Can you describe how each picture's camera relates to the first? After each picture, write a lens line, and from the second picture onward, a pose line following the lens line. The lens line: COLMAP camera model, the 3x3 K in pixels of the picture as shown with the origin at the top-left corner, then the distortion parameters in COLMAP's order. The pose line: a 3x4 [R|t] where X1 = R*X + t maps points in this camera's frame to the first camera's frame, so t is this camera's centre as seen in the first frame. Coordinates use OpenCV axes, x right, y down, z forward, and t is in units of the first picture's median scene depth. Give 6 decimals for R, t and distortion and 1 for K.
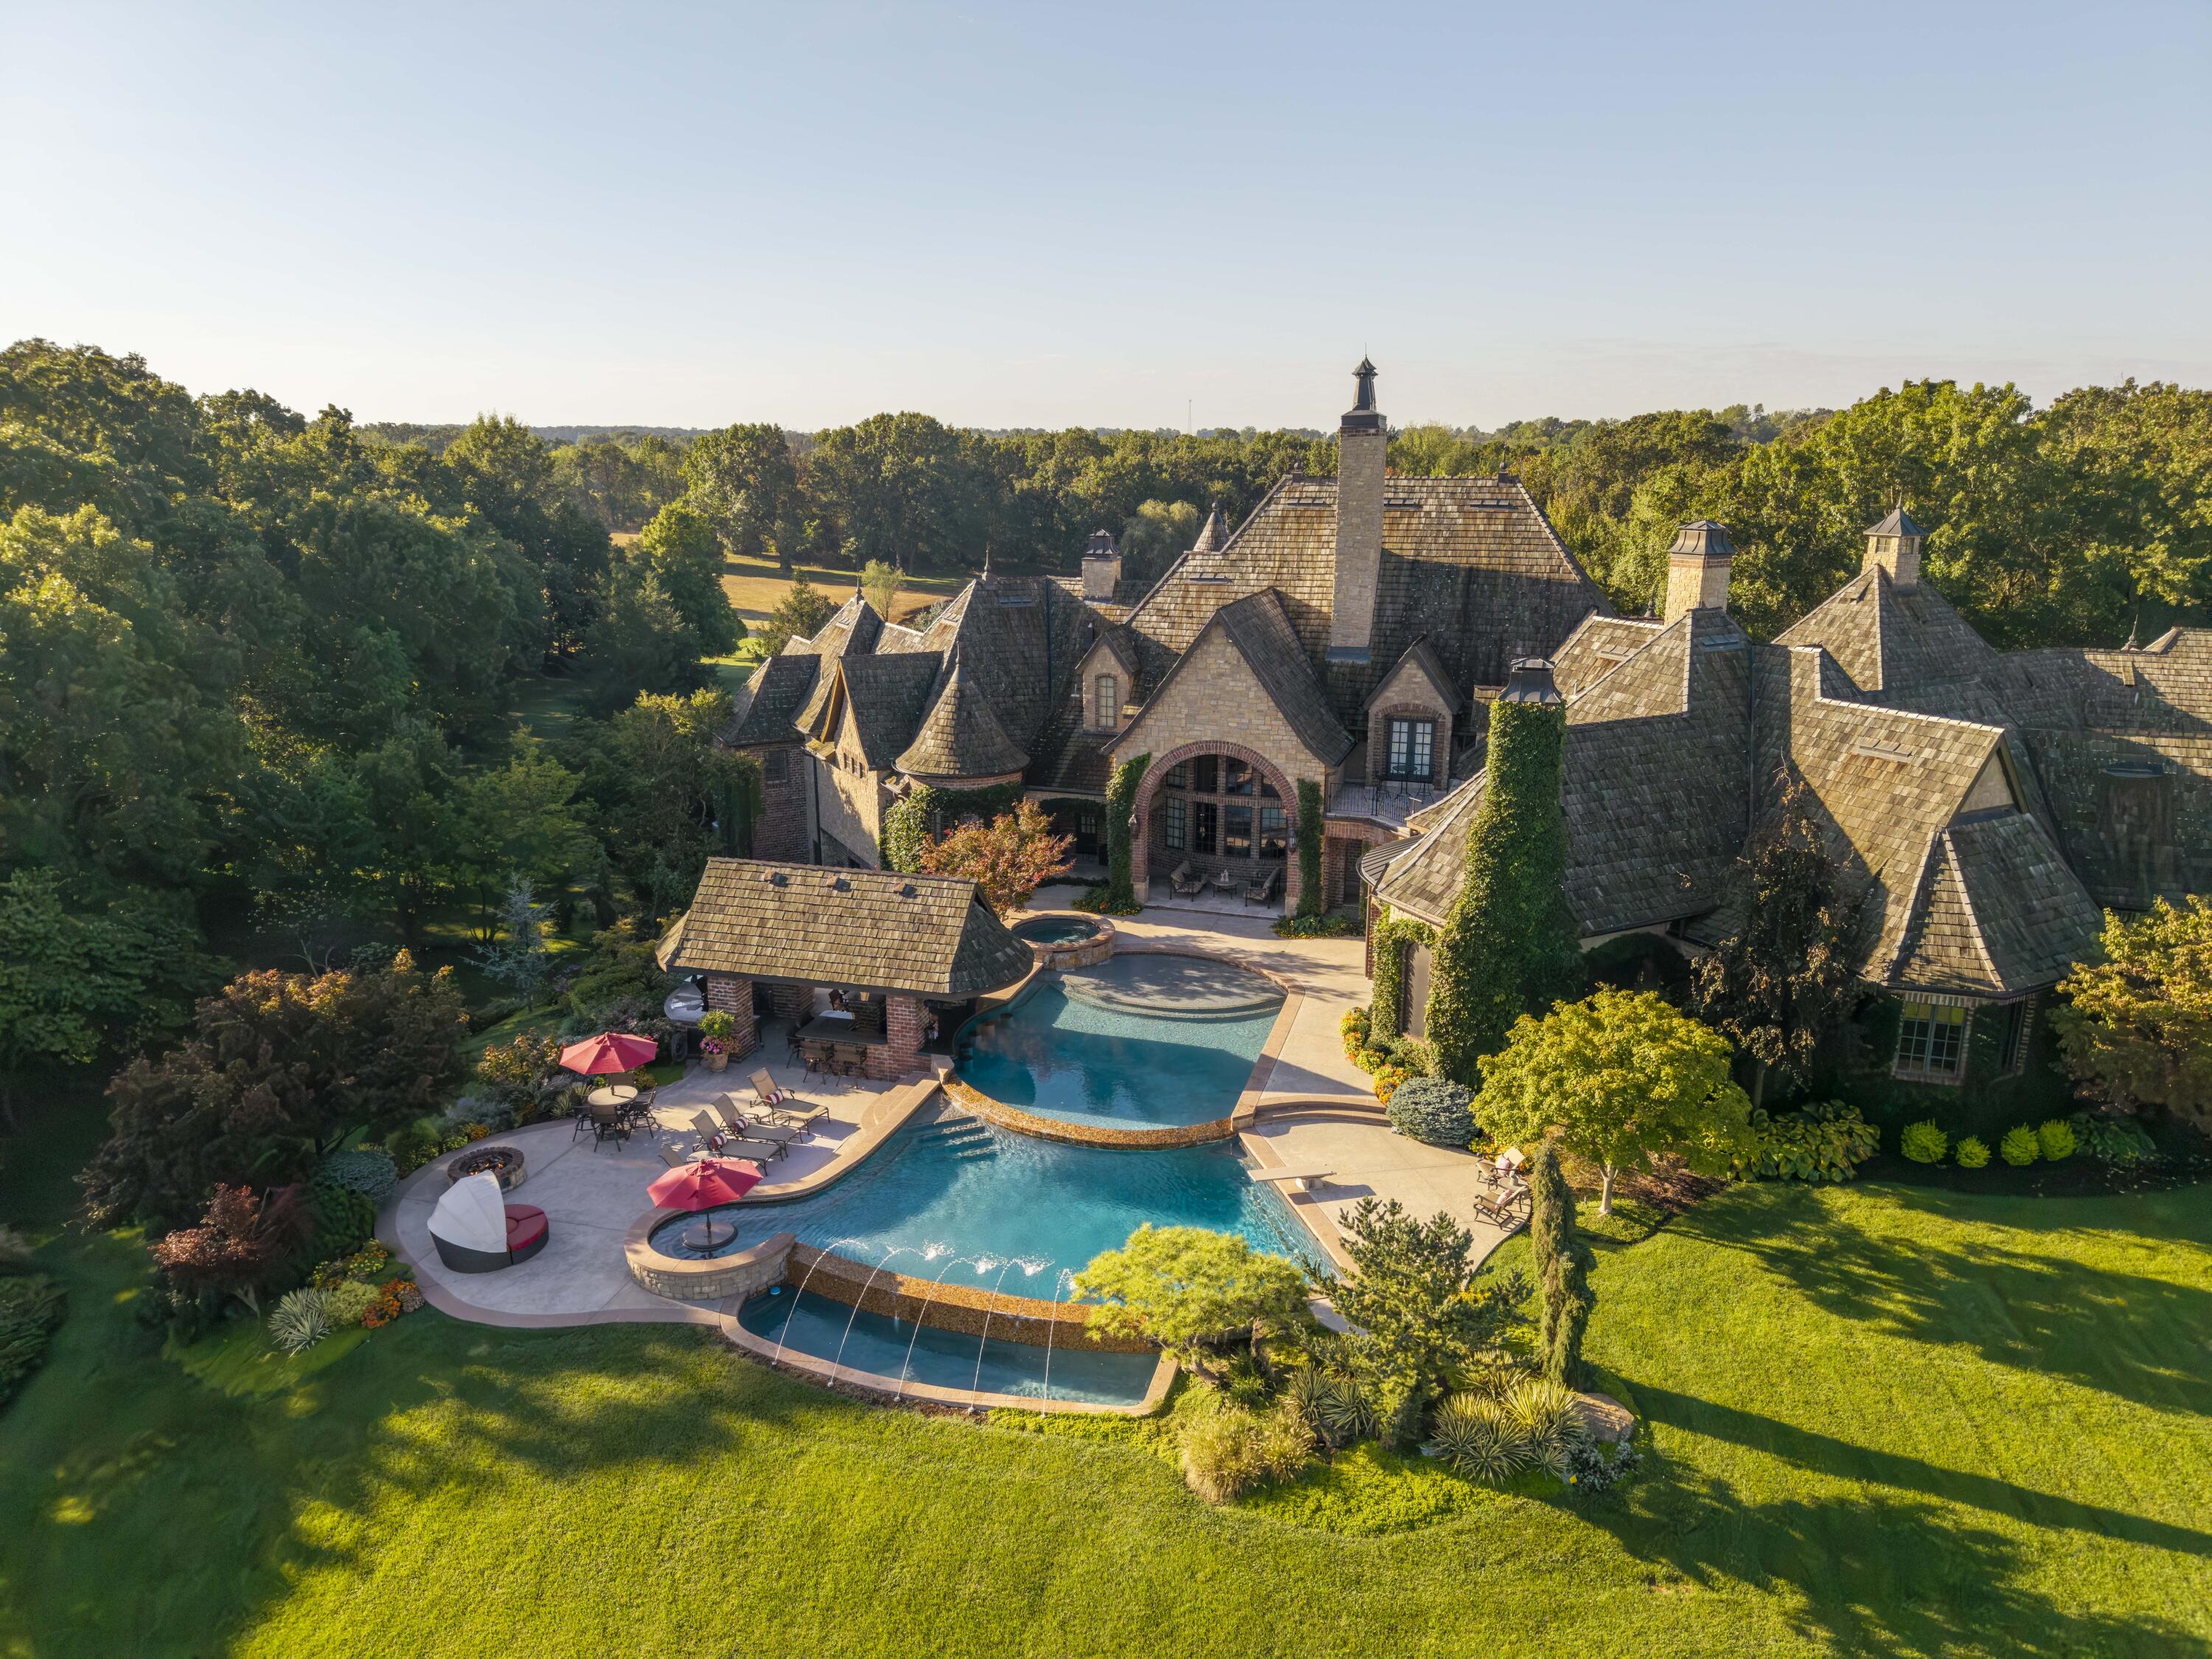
lens RADIAL K [[1480.3, 0, 1098.9], [0, 1480.3, 838.7], [0, 0, 1]] dist [0.062219, -0.076505]
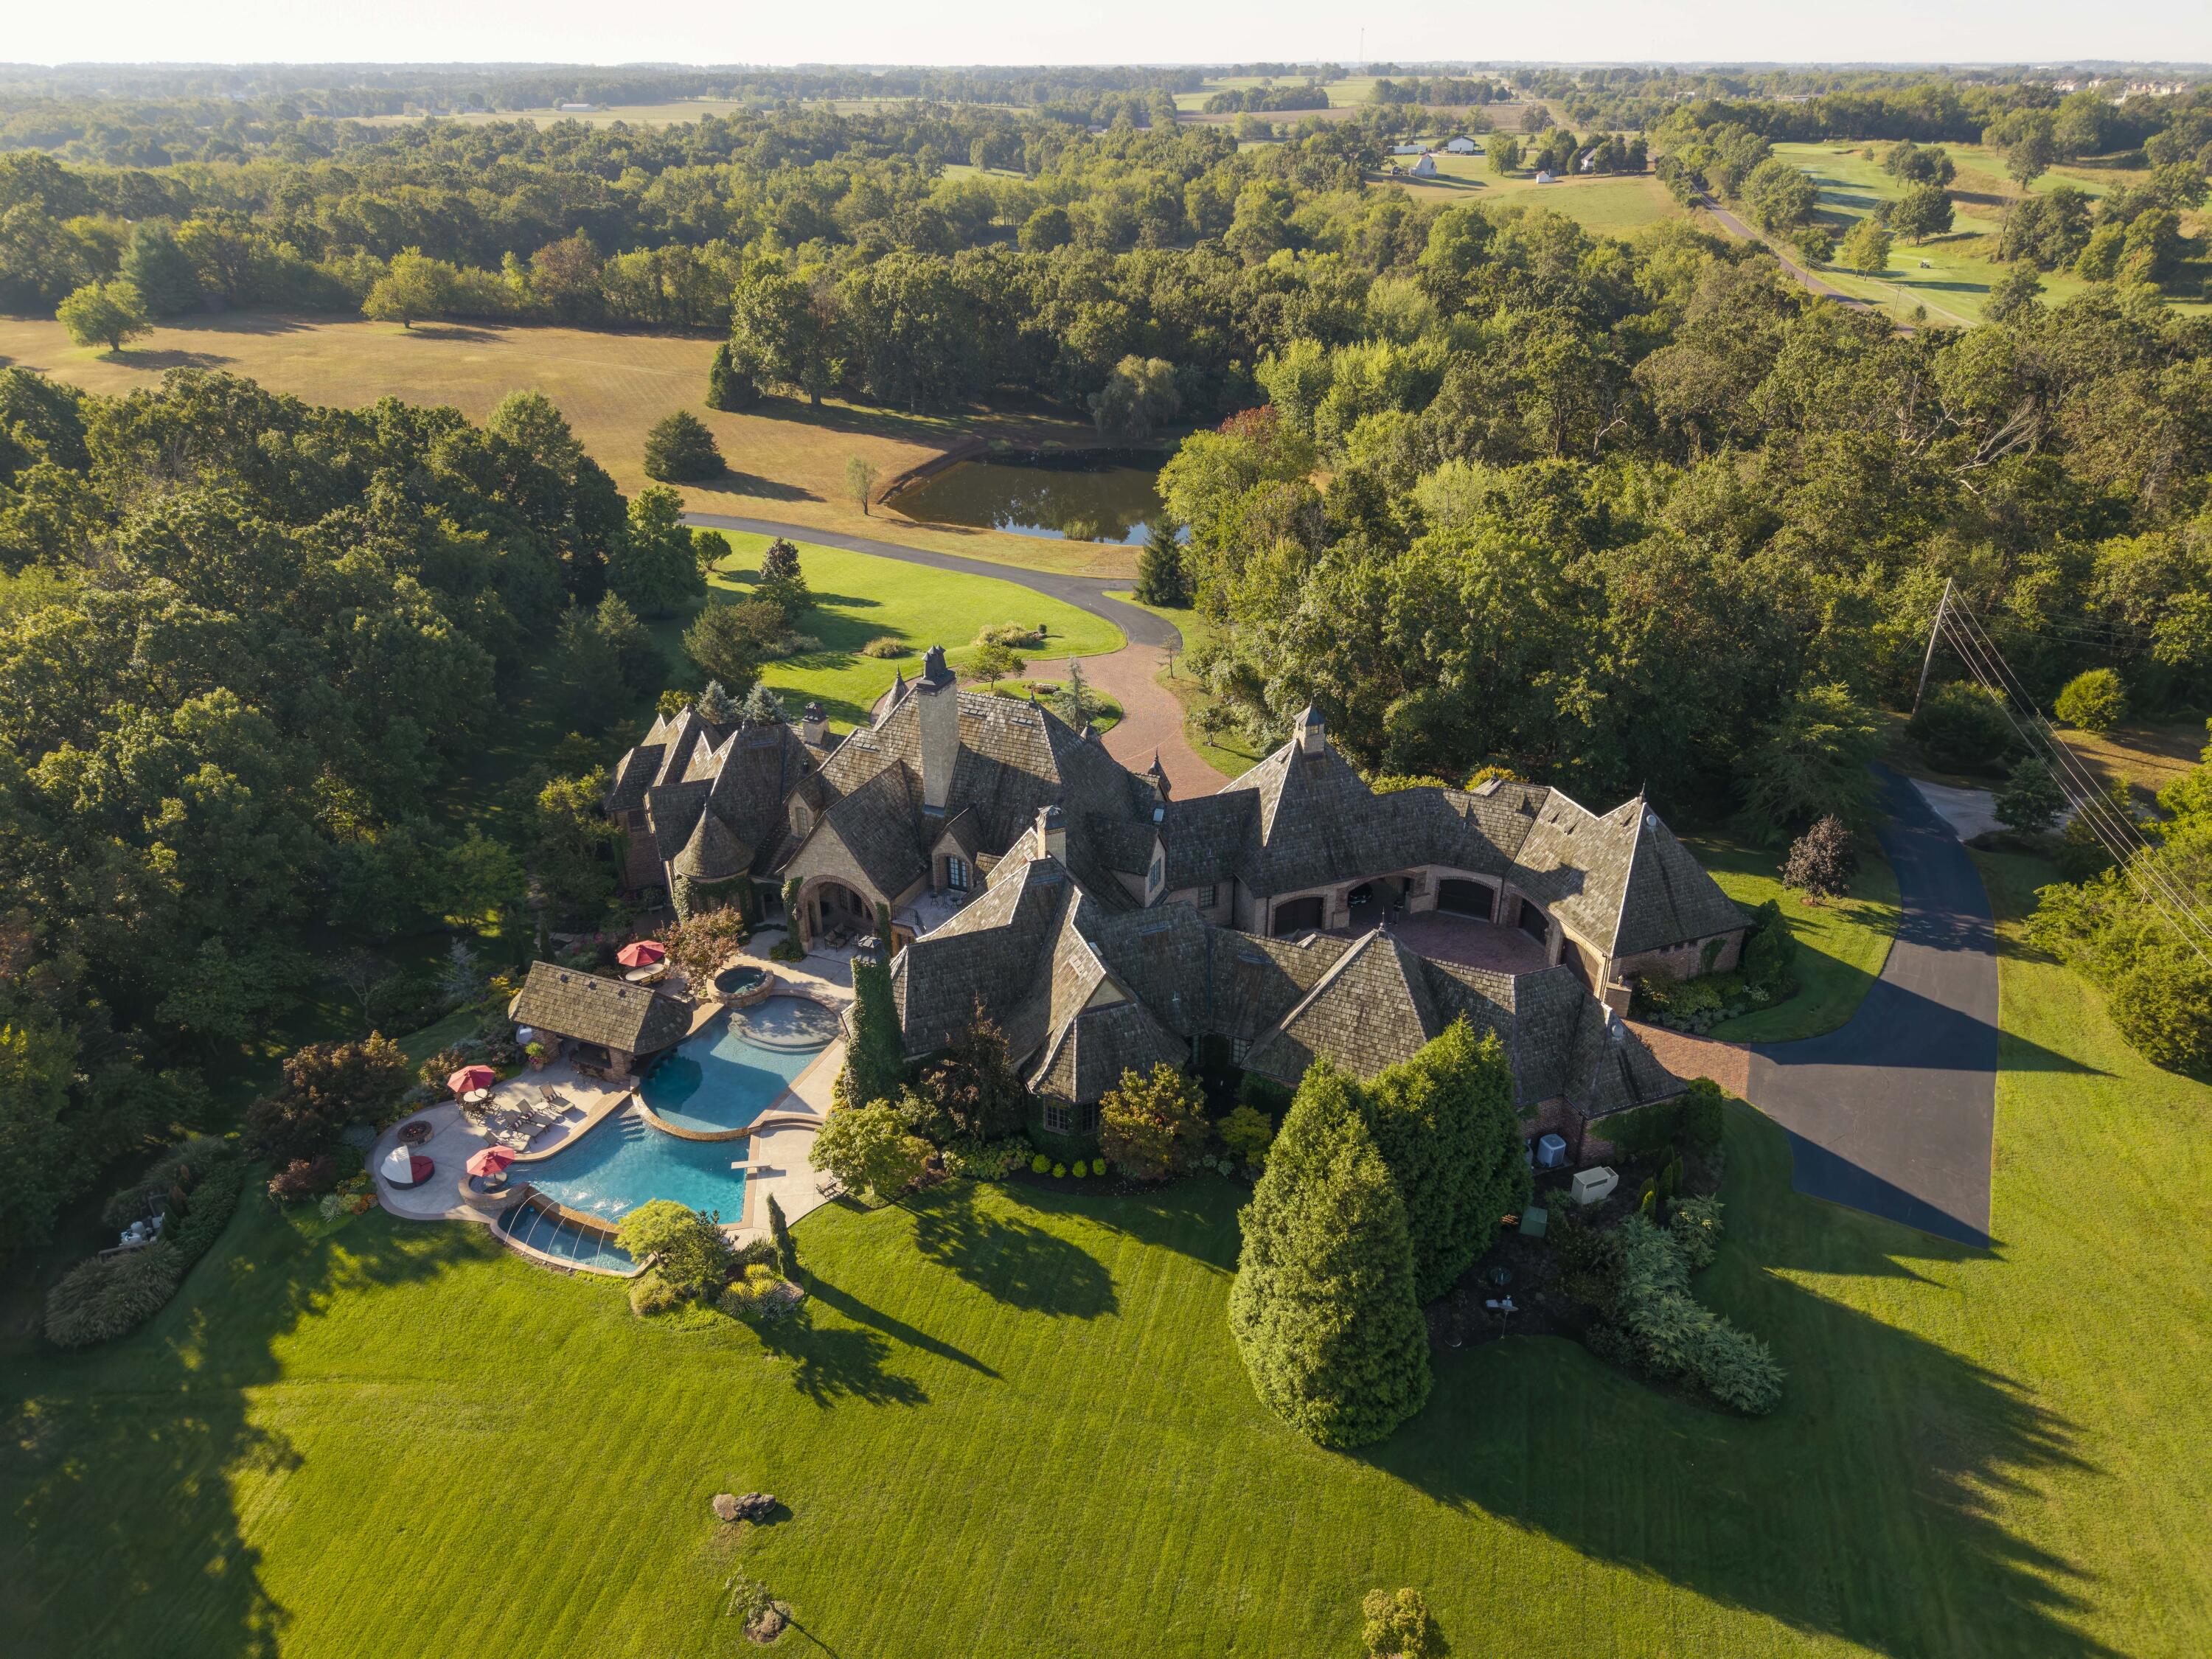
lens RADIAL K [[1471.4, 0, 1106.0], [0, 1471.4, 829.5], [0, 0, 1]] dist [0.001500, -0.001591]
pose [[0.995958, 0.043310, -0.078685, 0.541593], [-0.026201, 0.978053, 0.206700, -0.493402], [0.085910, -0.203803, 0.975235, -0.676330]]
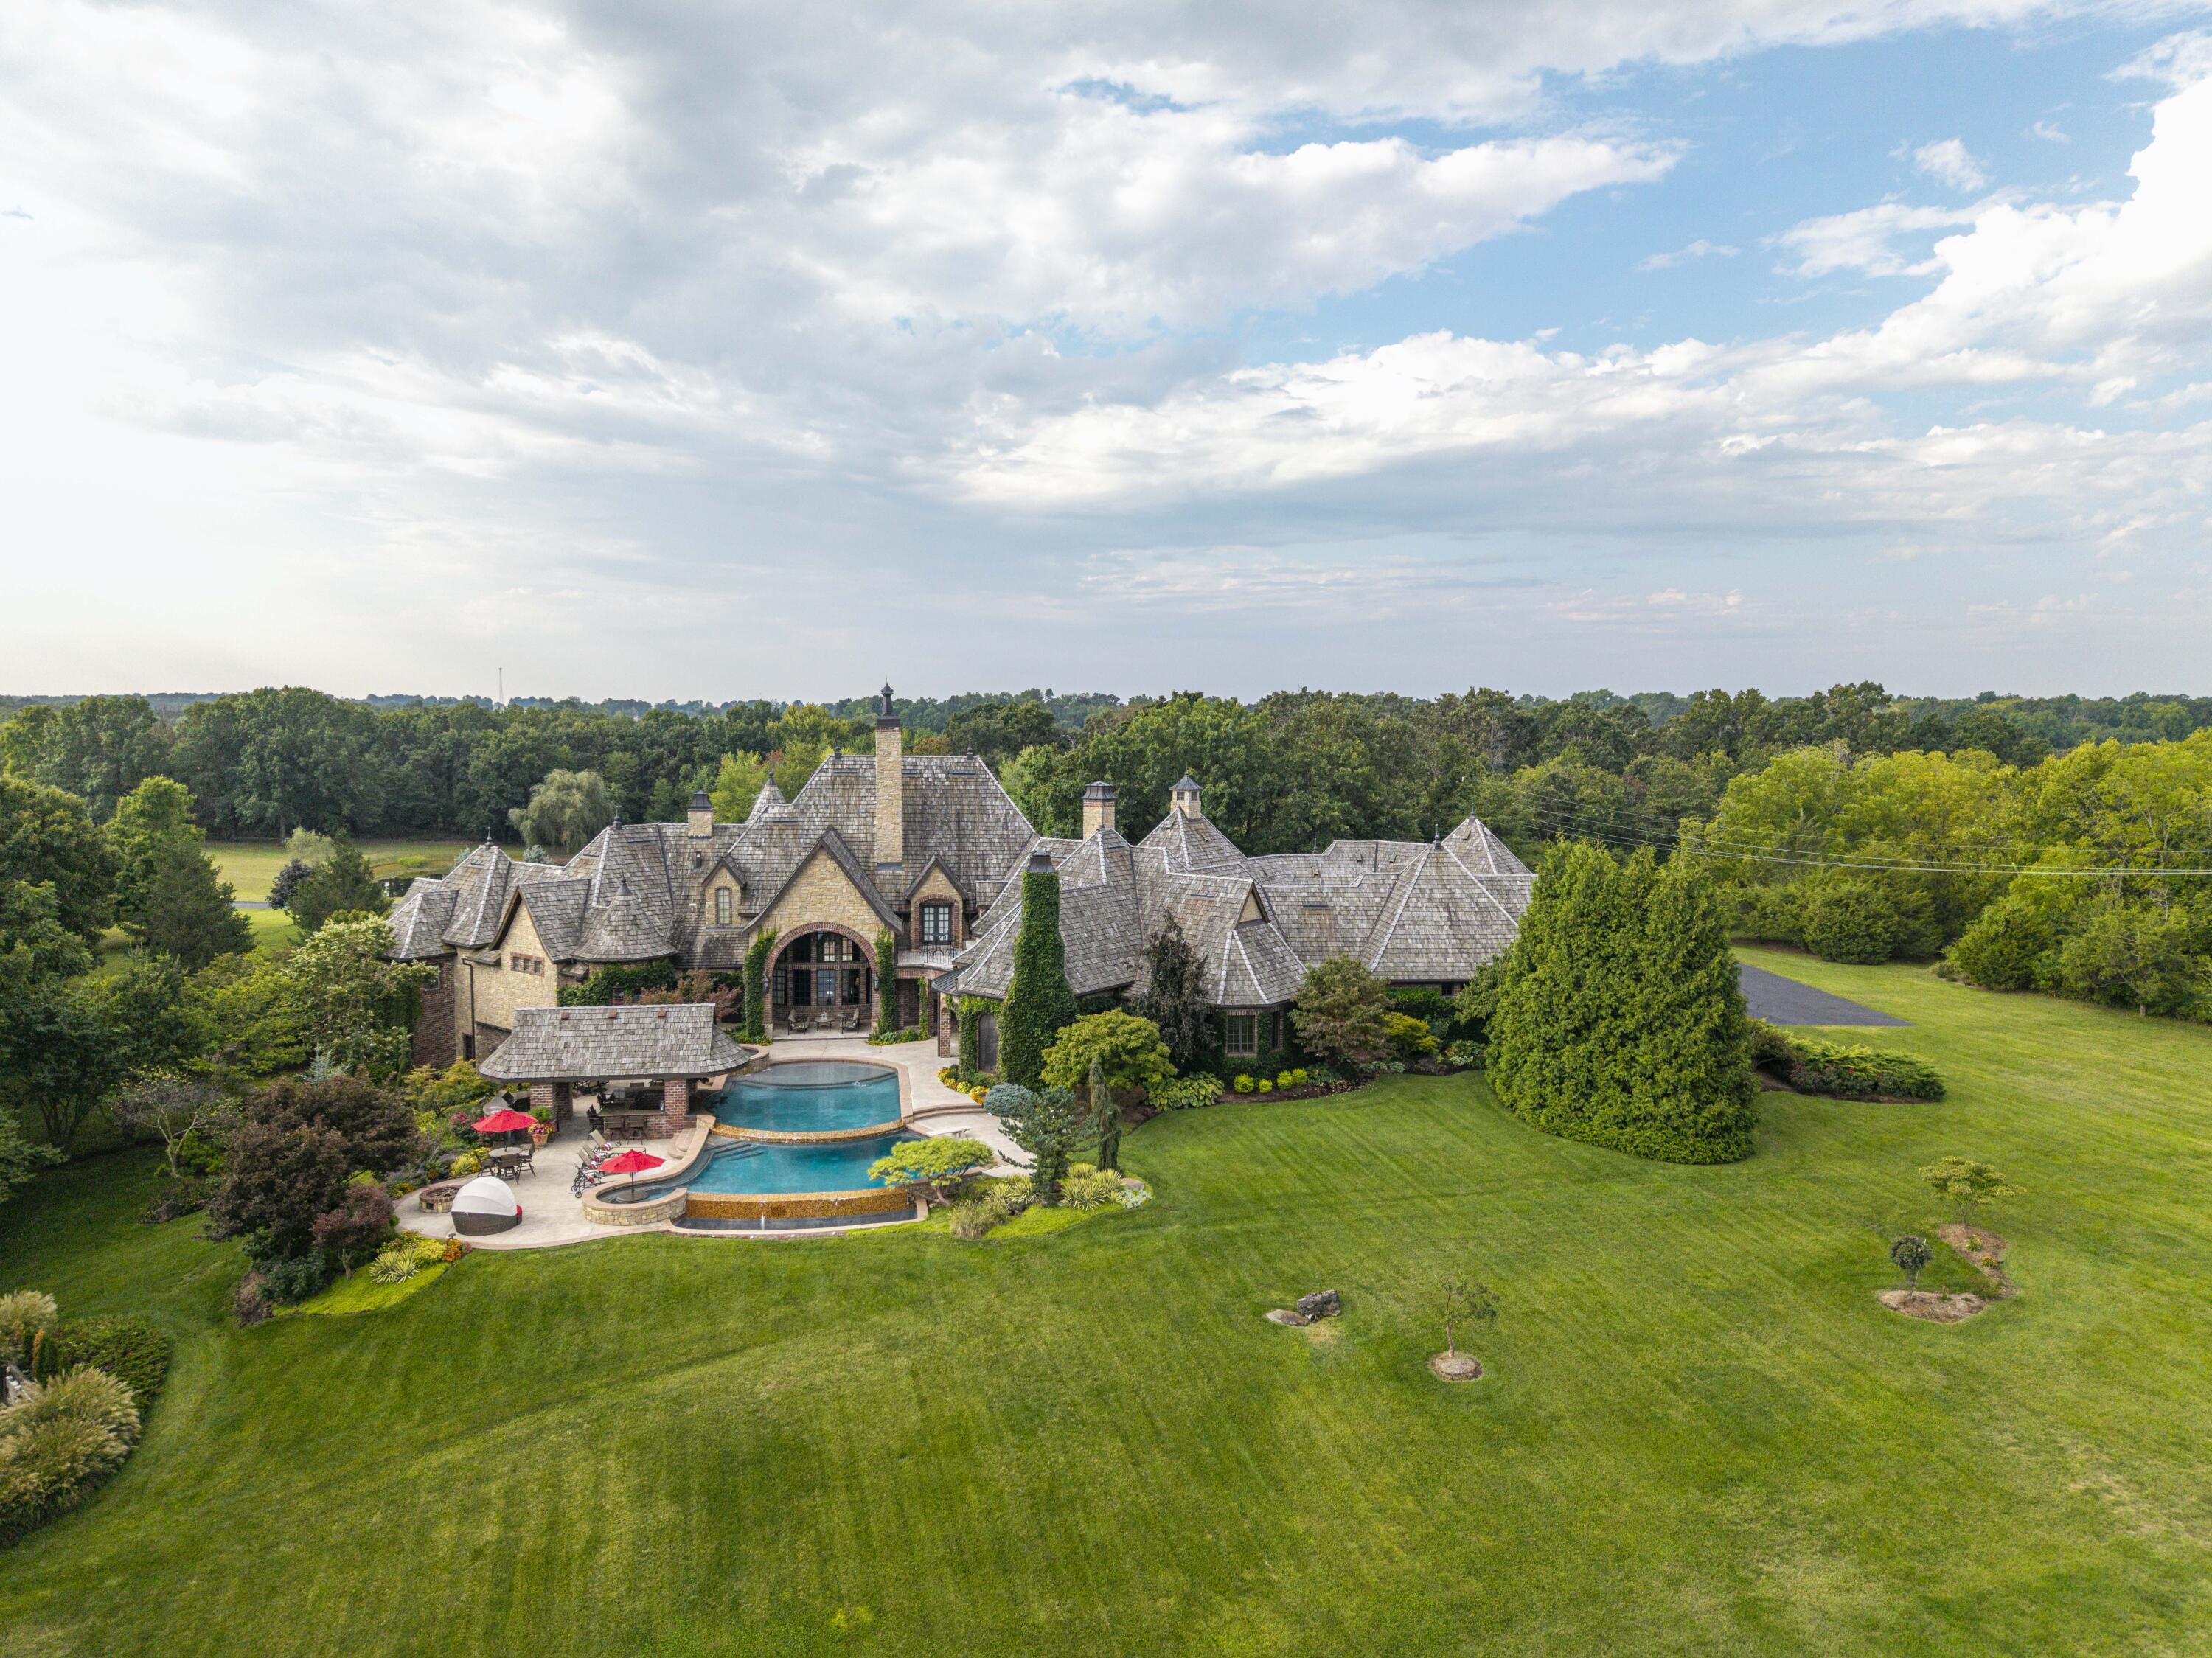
lens RADIAL K [[1480.2, 0, 1098.9], [0, 1480.2, 838.2], [0, 0, 1]] dist [0.062219, -0.076505]
pose [[0.905733, -0.025622, 0.423074, -0.310691], [0.099738, 0.983025, -0.153991, 0.114235], [-0.411947, 0.181672, 0.892914, -0.512440]]
